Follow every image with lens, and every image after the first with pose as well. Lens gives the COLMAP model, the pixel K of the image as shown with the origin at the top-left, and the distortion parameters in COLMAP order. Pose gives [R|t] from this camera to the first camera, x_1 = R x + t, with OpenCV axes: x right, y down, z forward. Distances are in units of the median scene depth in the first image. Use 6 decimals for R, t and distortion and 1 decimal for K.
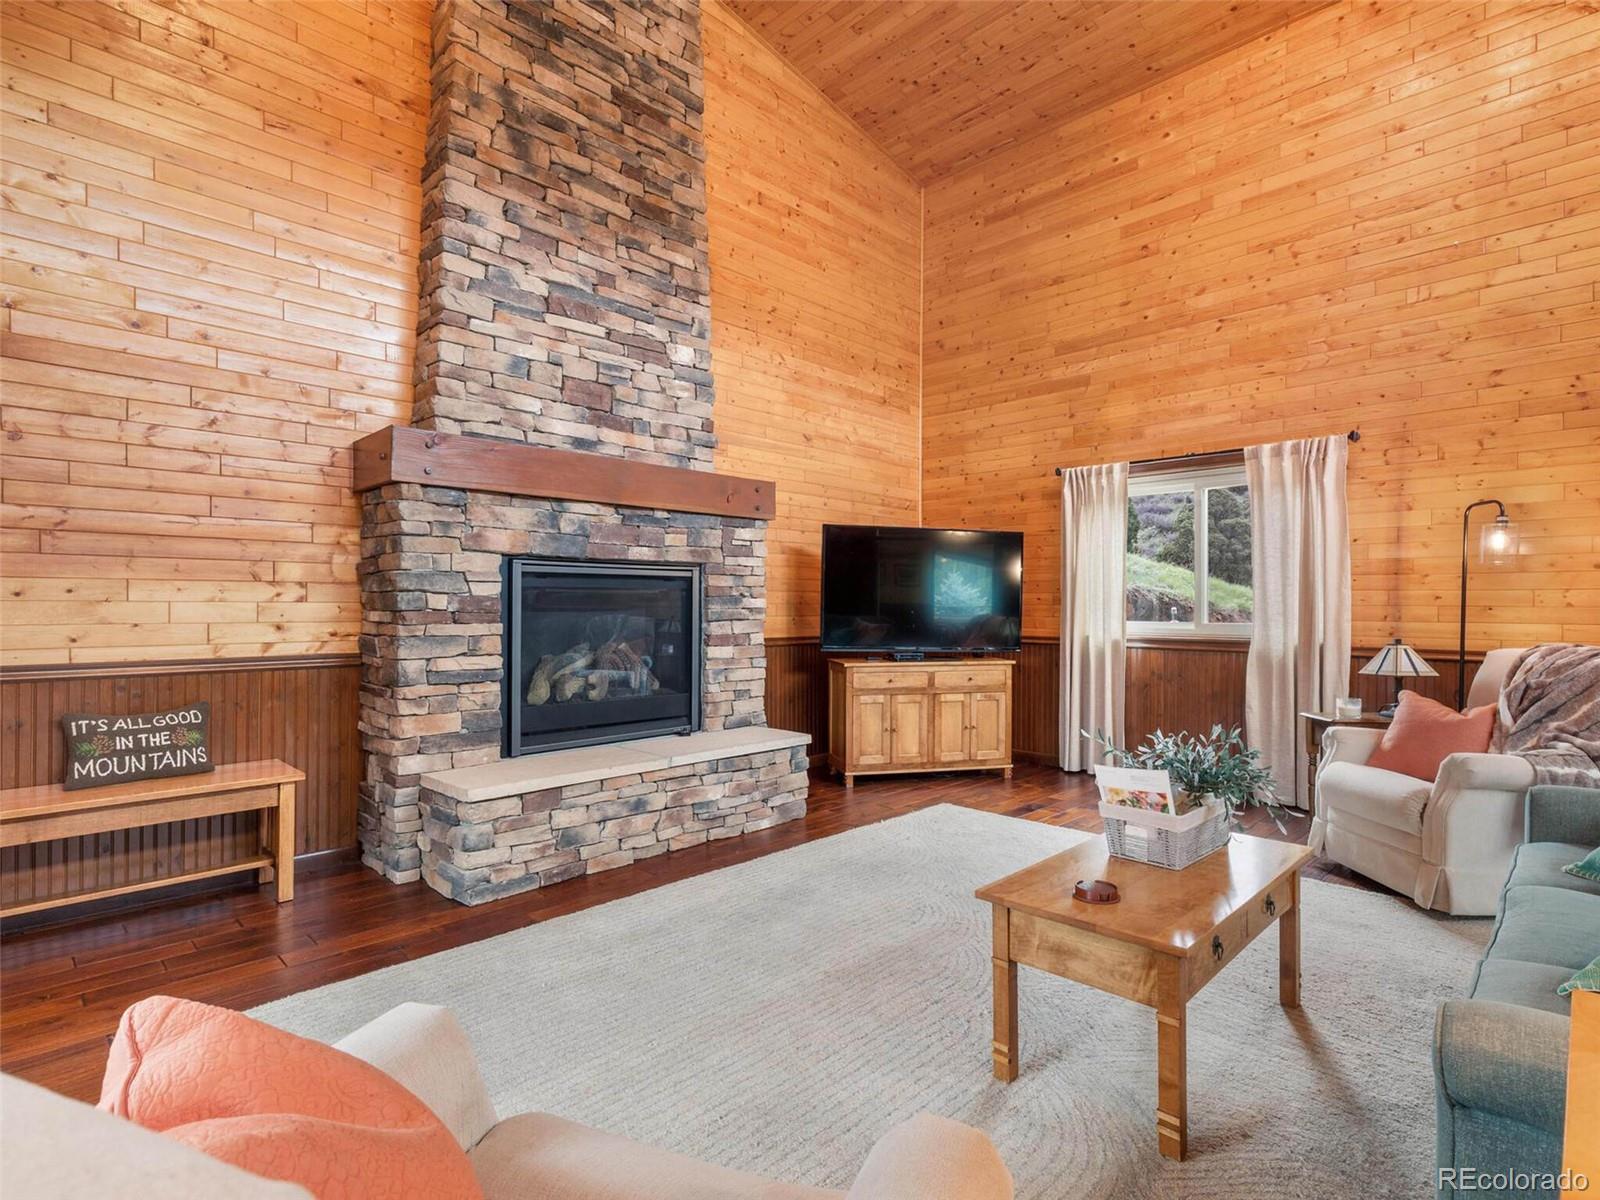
lens RADIAL K [[809.2, 0, 801.8], [0, 809.2, 606.3], [0, 0, 1]] dist [0.008074, -0.001275]
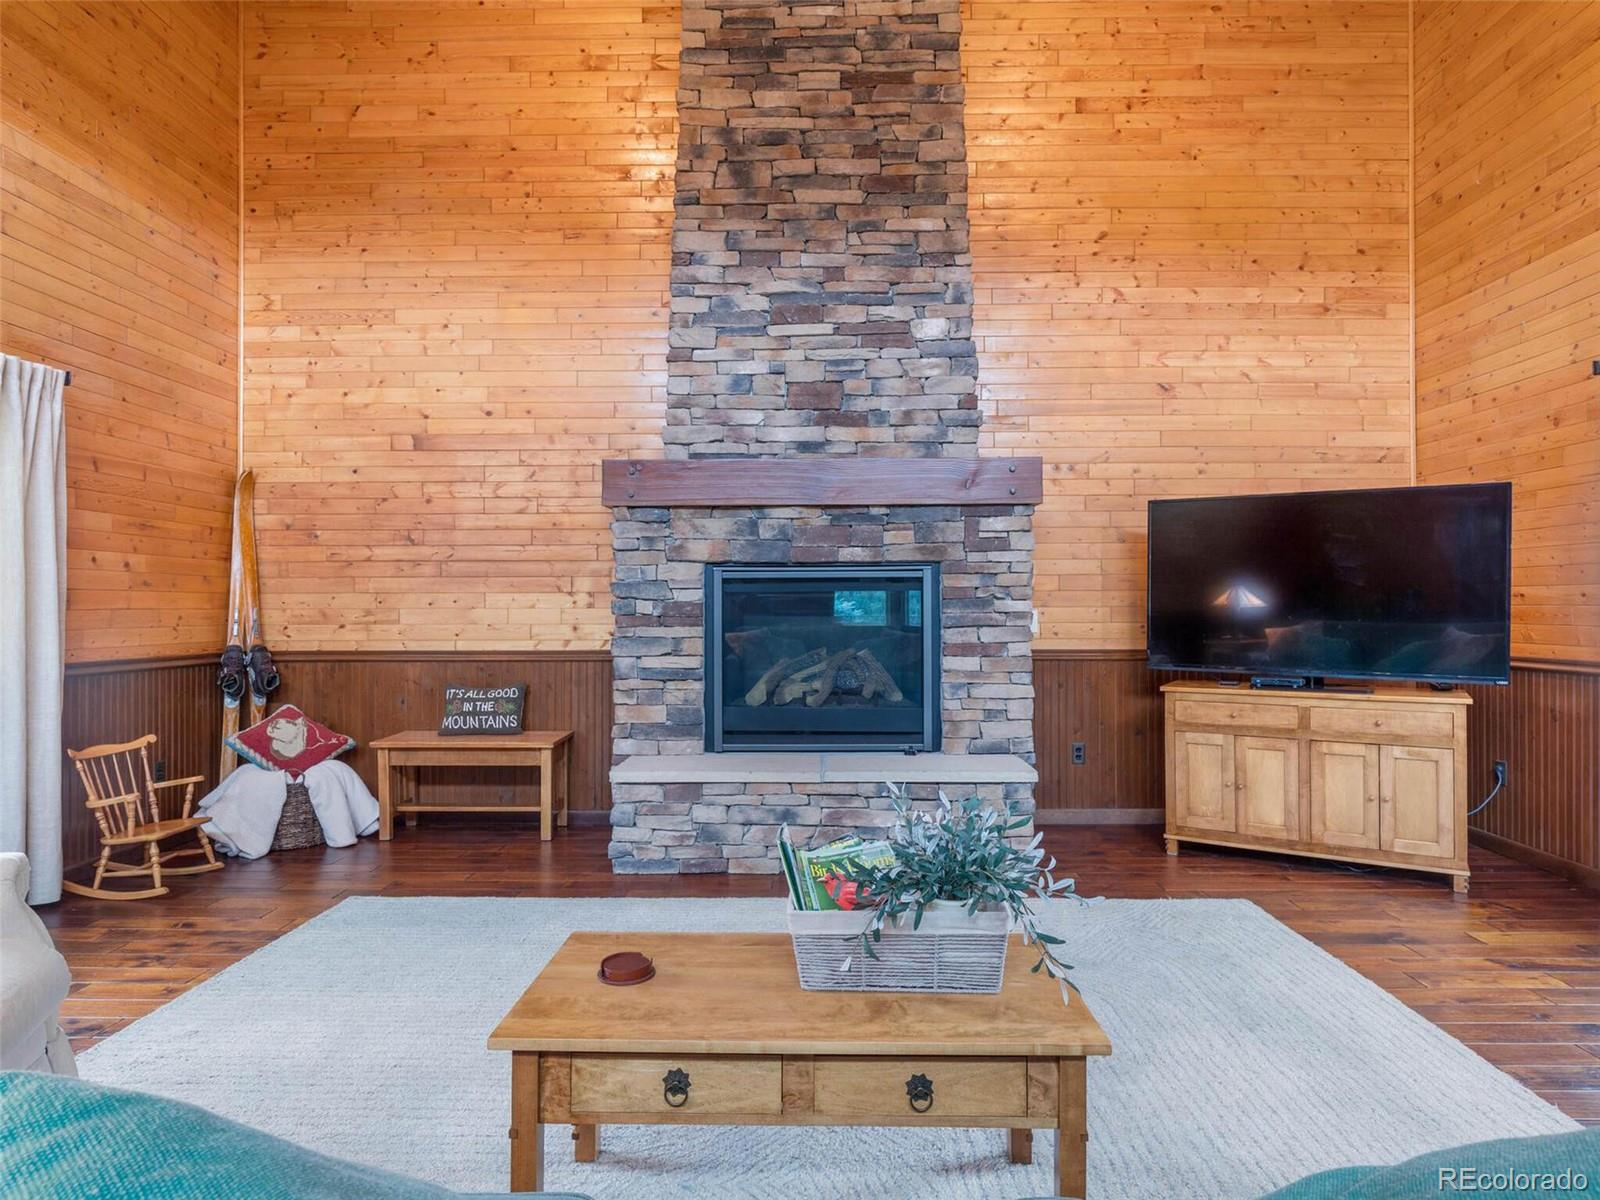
lens RADIAL K [[909.1, 0, 823.7], [0, 909.1, 604.7], [0, 0, 1]] dist [-0.000861, 0.001658]
pose [[0.692945, -0.007597, -0.720951, 0.532664], [0.003331, 0.999968, -0.007335, 0.000859], [0.720983, 0.002681, 0.692948, 0.238711]]
